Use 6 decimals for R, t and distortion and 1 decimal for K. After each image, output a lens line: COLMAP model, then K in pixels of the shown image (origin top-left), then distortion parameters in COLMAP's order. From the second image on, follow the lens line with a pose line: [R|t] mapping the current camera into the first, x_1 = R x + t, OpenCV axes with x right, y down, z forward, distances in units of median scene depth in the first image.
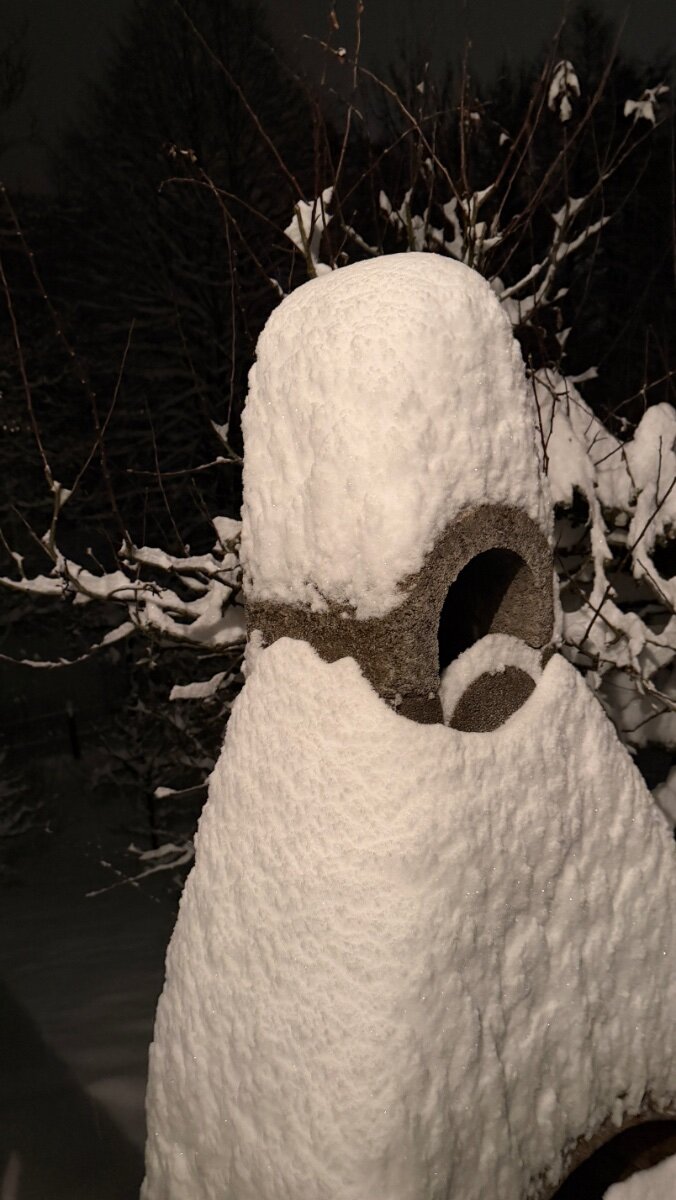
lens RADIAL K [[903.3, 0, 338.0], [0, 903.3, 600.0], [0, 0, 1]] dist [0.005060, -0.067945]
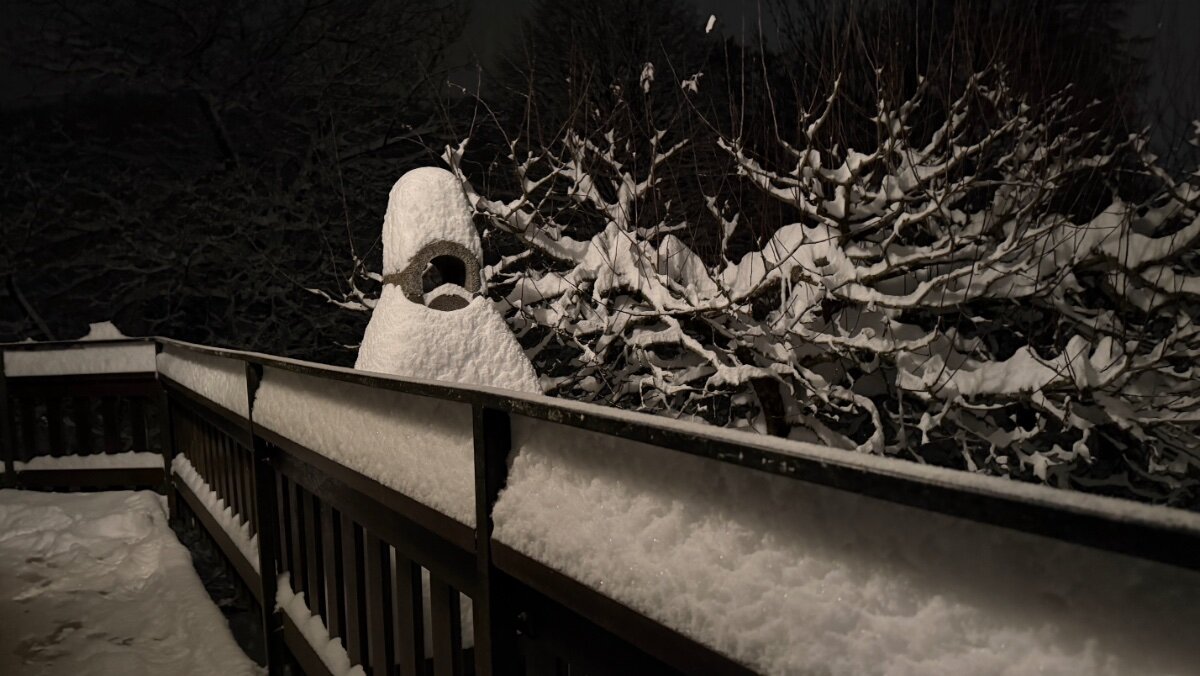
lens RADIAL K [[903.3, 0, 600.0], [0, 903.3, 338.0], [0, 0, 1]] dist [0.005060, -0.067945]
pose [[0.981910, 0.029735, -0.186996, 1.301411], [-0.059246, 0.986251, -0.154271, 0.691755], [0.179838, 0.162559, 0.970172, -1.953010]]
